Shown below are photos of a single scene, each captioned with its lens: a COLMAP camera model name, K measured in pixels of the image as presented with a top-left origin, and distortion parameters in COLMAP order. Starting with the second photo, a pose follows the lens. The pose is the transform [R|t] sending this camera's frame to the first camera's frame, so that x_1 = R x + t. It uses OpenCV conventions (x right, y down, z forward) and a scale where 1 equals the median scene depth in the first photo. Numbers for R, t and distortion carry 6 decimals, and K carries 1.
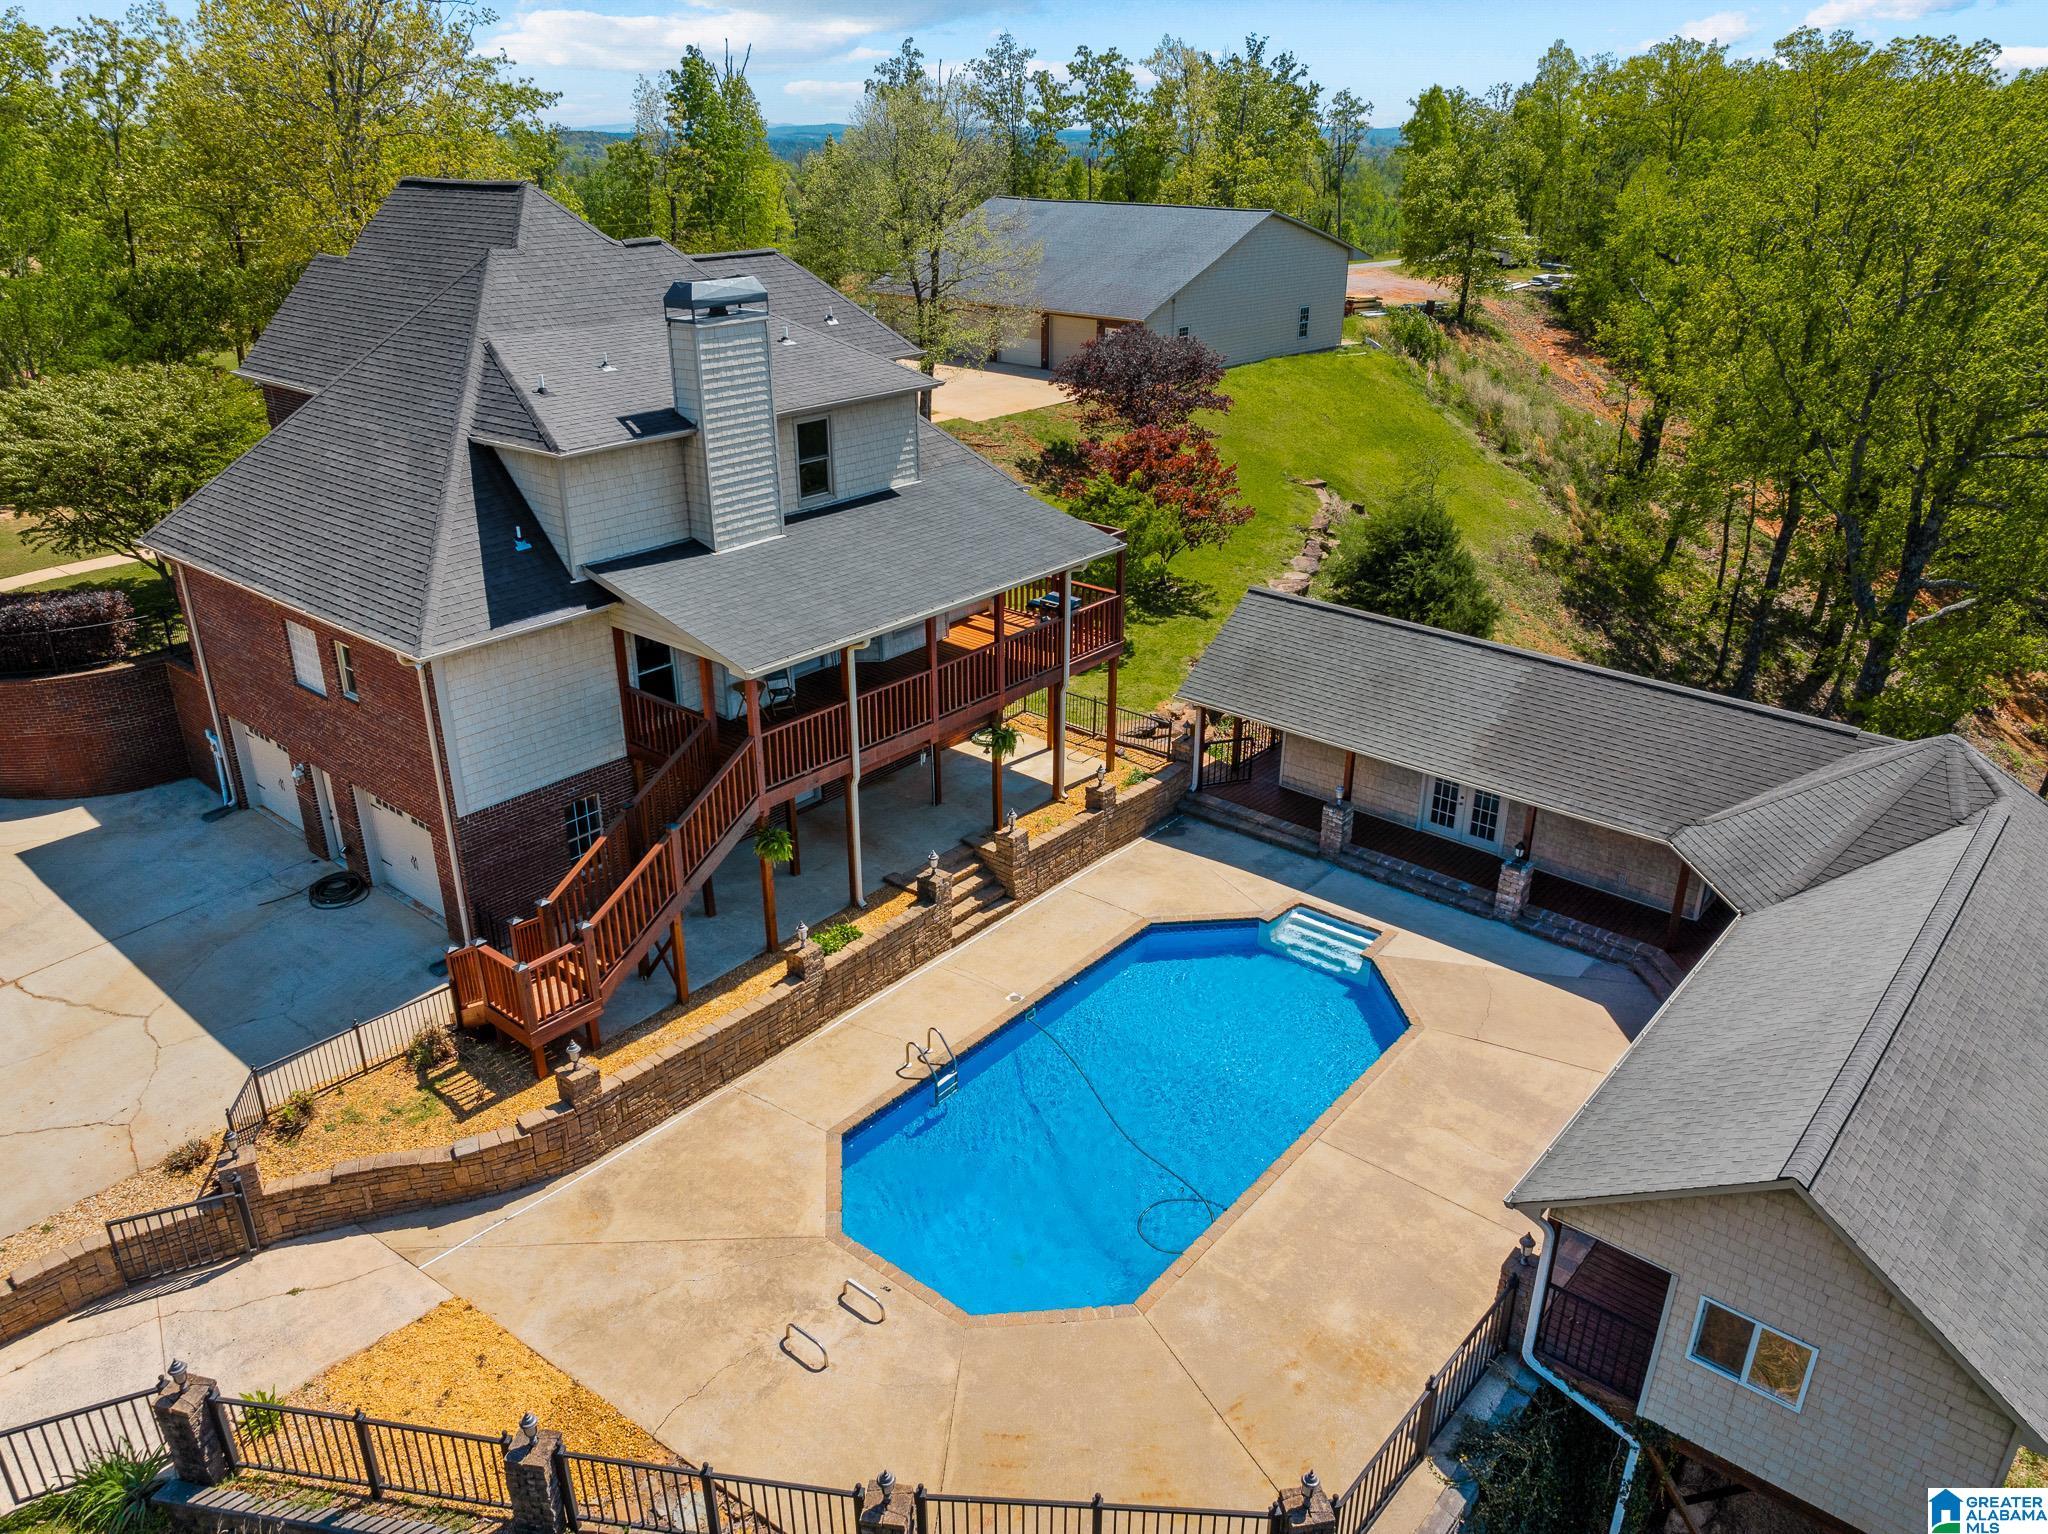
lens RADIAL K [[1453.9, 0, 1028.5], [0, 1453.9, 759.1], [0, 0, 1]] dist [-0.054711, 0.019644]
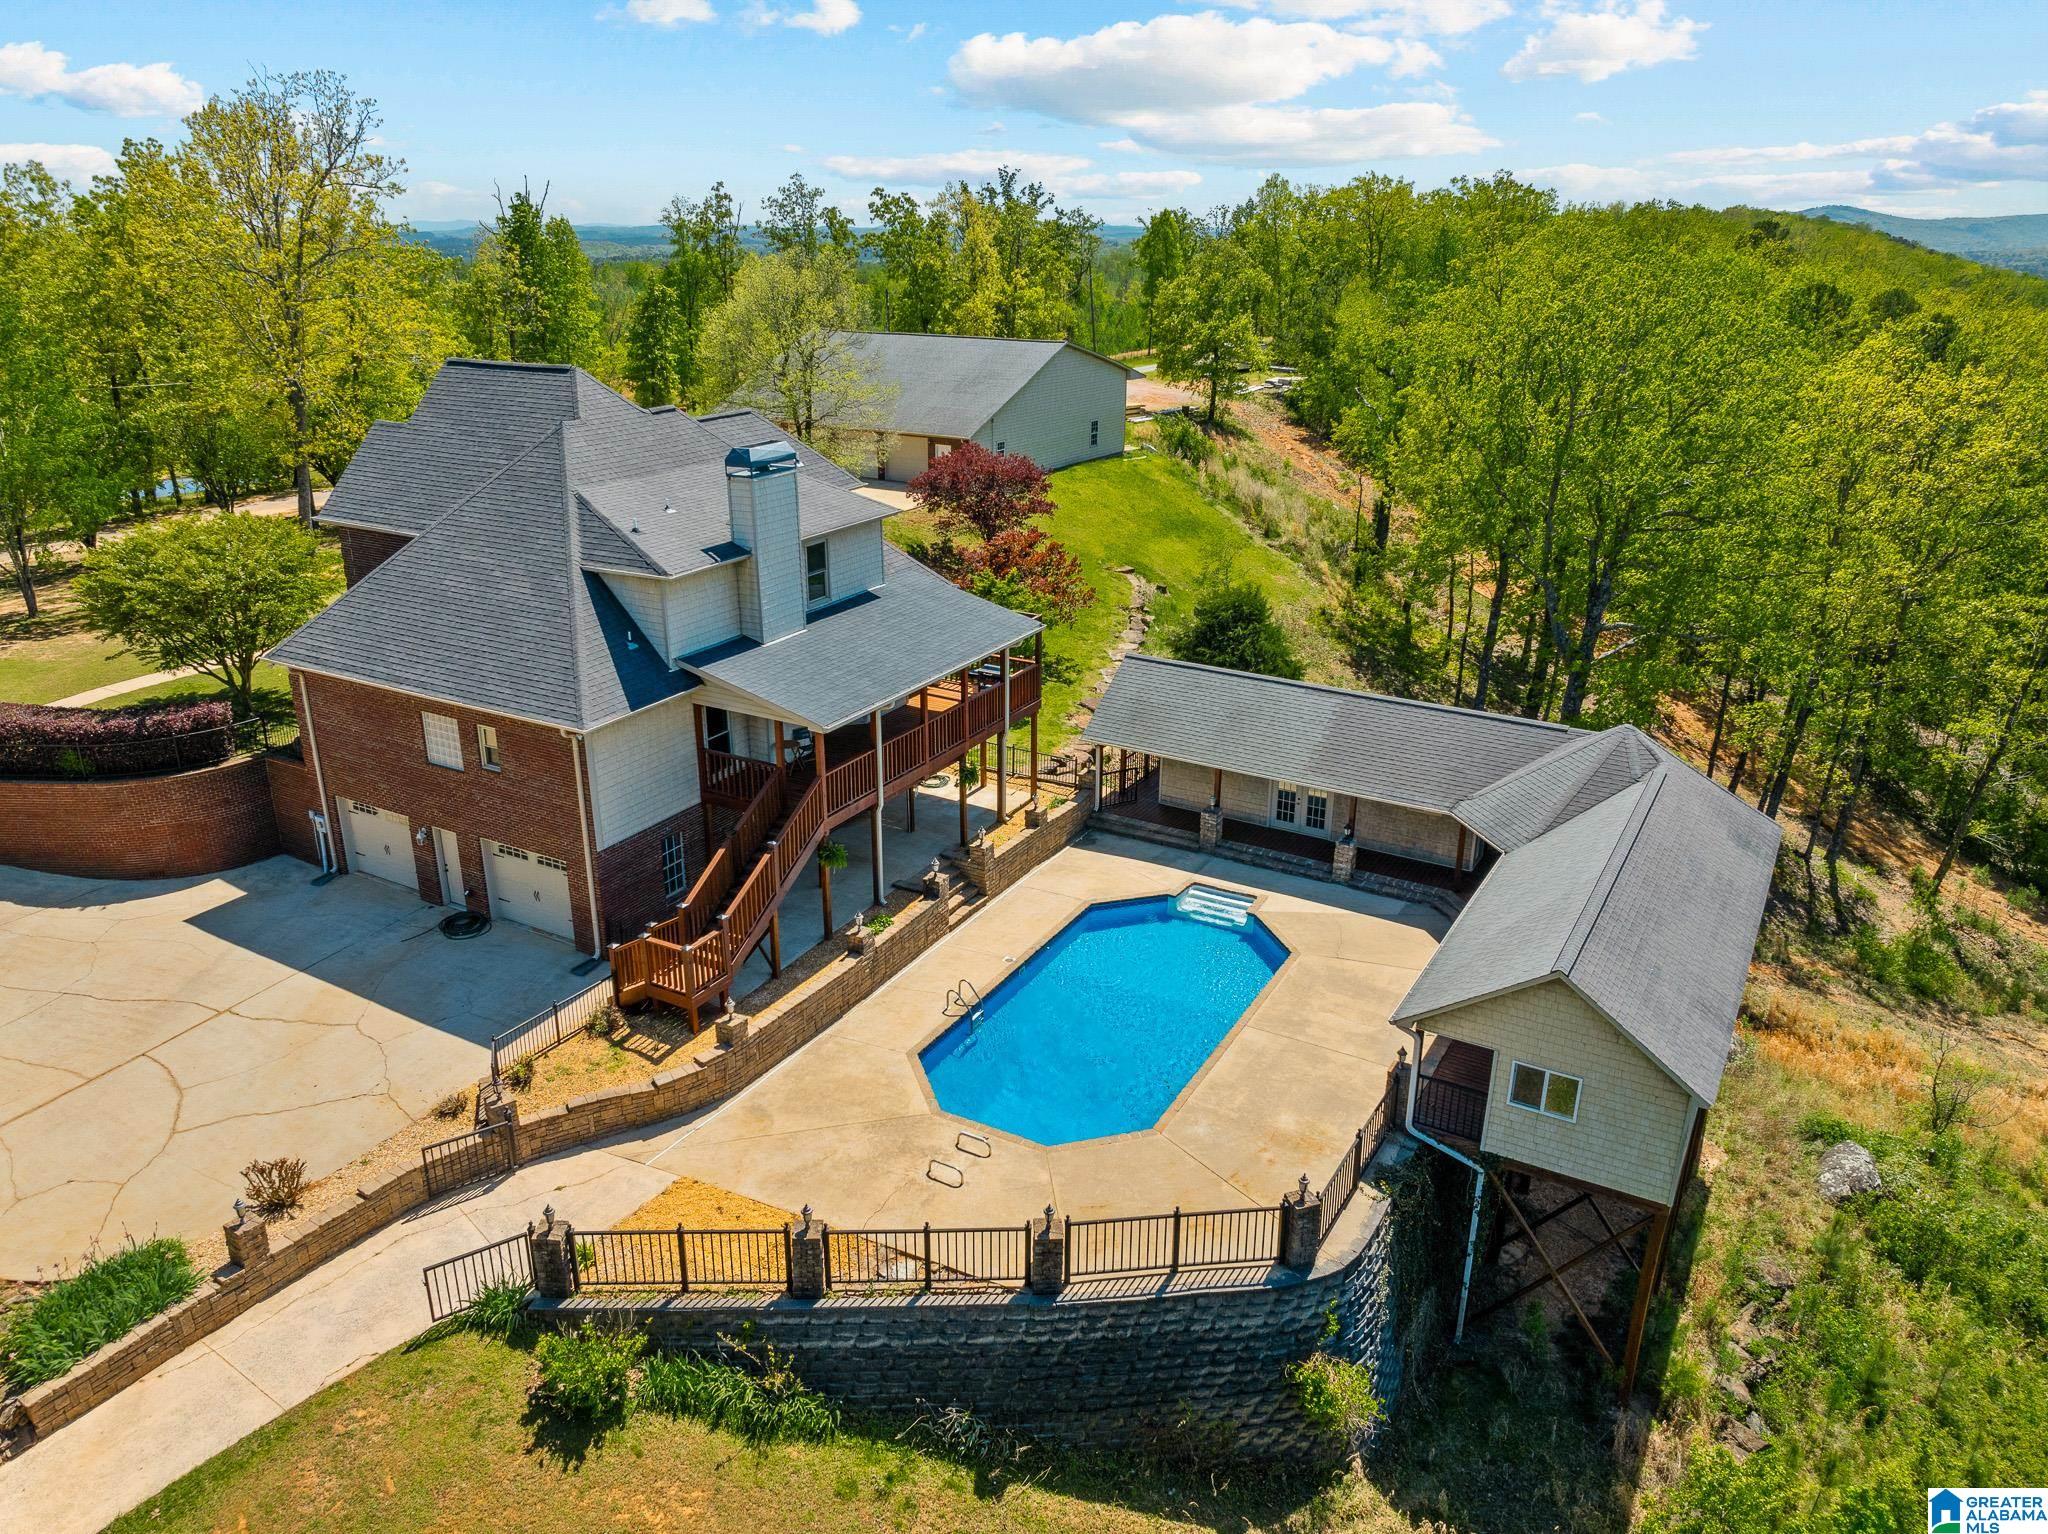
lens RADIAL K [[1453.9, 0, 1023.6], [0, 1453.9, 764.3], [0, 0, 1]] dist [-0.054711, 0.019644]
pose [[0.983830, -0.061670, 0.168151, -0.207225], [0.070736, 0.996317, -0.048463, 0.047712], [-0.164543, 0.059574, 0.984569, -0.341084]]
